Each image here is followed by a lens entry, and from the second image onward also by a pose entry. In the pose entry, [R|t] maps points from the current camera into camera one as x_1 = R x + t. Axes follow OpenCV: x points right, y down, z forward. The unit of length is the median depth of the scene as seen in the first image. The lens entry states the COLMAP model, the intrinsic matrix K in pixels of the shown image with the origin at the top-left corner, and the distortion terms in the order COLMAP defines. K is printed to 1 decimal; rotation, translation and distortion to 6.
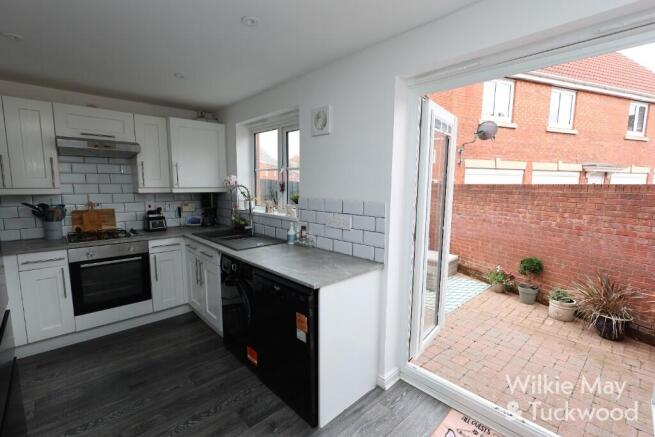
lens RADIAL K [[303.7, 0, 325.8], [0, 303.7, 223.5], [0, 0, 1]] dist [-0.001053, -0.000377]
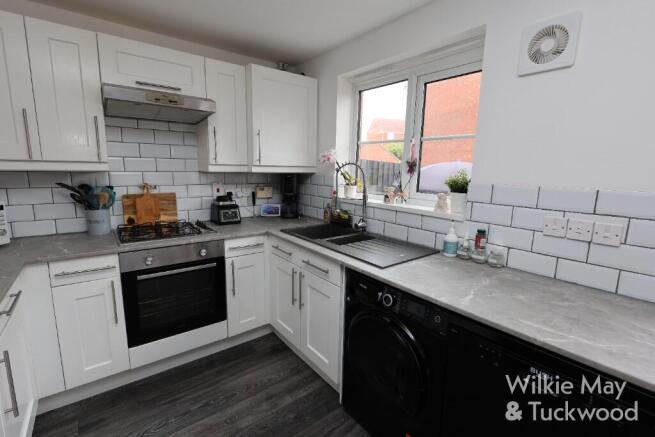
lens RADIAL K [[304.1, 0, 324.7], [0, 304.1, 220.8], [0, 0, 1]] dist [-0.001591, -0.000108]
pose [[0.995693, 0.030106, -0.087693, -0.285886], [-0.026254, 0.998653, 0.044749, -0.024782], [0.088922, -0.042254, 0.995142, 0.313042]]
